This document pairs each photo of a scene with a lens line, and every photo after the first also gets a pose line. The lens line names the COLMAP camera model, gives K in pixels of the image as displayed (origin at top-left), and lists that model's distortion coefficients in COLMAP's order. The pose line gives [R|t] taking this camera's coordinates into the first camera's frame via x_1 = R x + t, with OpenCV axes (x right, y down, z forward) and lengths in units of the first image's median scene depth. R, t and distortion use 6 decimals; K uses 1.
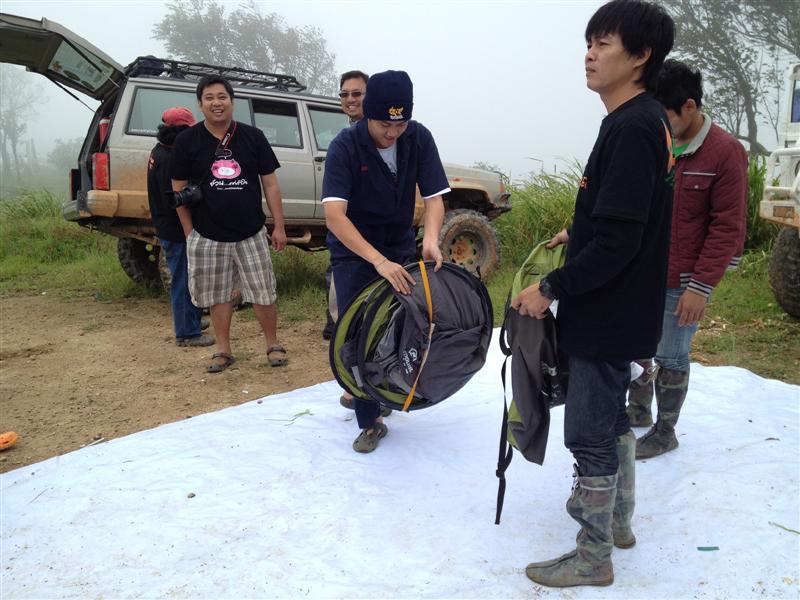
lens RADIAL K [[757.2, 0, 382.8], [0, 757.2, 314.5], [0, 0, 1]] dist [0.021255, 0.000000]
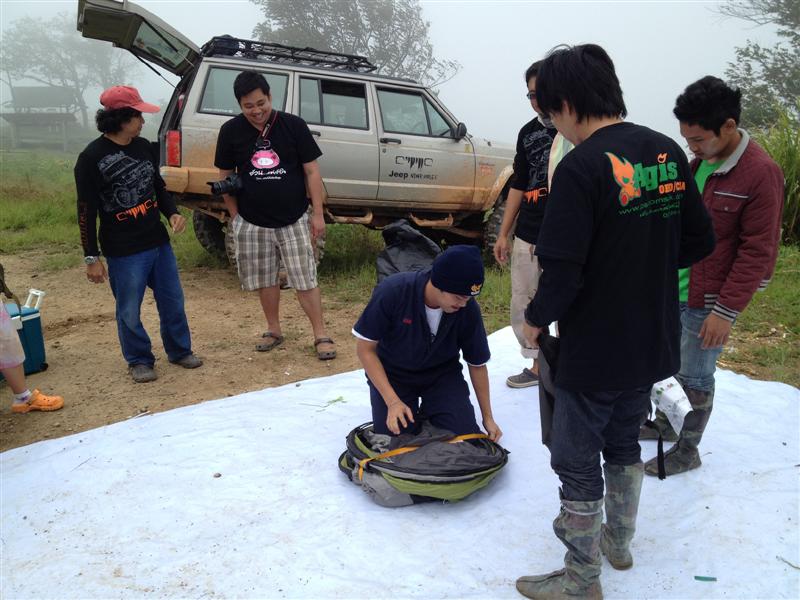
lens RADIAL K [[757.2, 0, 401.9], [0, 757.2, 302.7], [0, 0, 1]] dist [0.021255, 0.000000]
pose [[0.991768, 0.057772, -0.114274, 0.107519], [-0.052434, 0.997412, 0.049187, -0.066100], [0.116819, -0.042790, 0.992231, -0.012252]]
